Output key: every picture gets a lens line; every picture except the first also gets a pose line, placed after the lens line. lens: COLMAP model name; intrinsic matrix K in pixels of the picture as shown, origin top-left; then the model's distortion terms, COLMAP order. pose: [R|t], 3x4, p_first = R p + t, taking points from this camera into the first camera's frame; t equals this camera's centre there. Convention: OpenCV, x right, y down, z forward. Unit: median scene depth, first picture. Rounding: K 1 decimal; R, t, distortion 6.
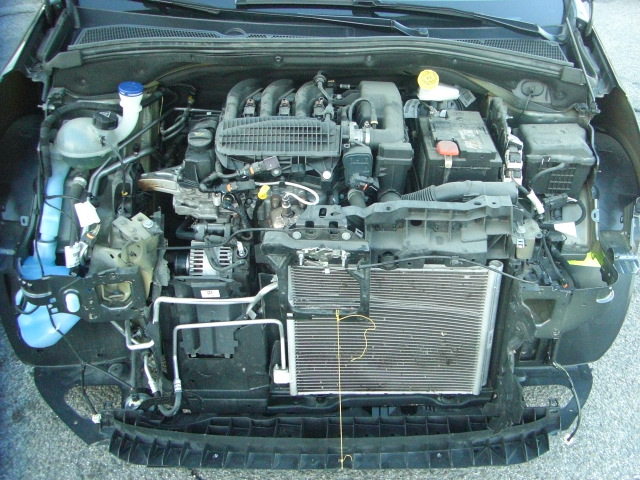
lens RADIAL K [[717.3, 0, 384.8], [0, 717.3, 243.2], [0, 0, 1]] dist [-0.180183, 0.117228]
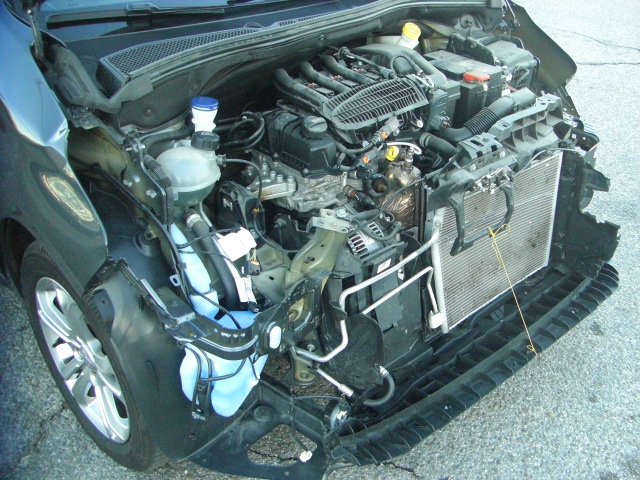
lens RADIAL K [[717.3, 0, 384.8], [0, 717.3, 243.2], [0, 0, 1]] dist [-0.180183, 0.117228]
pose [[0.748891, -0.382985, 0.540819, -0.762824], [0.382052, 0.916334, 0.119868, -0.078038], [-0.541479, 0.116853, 0.832554, 0.140408]]
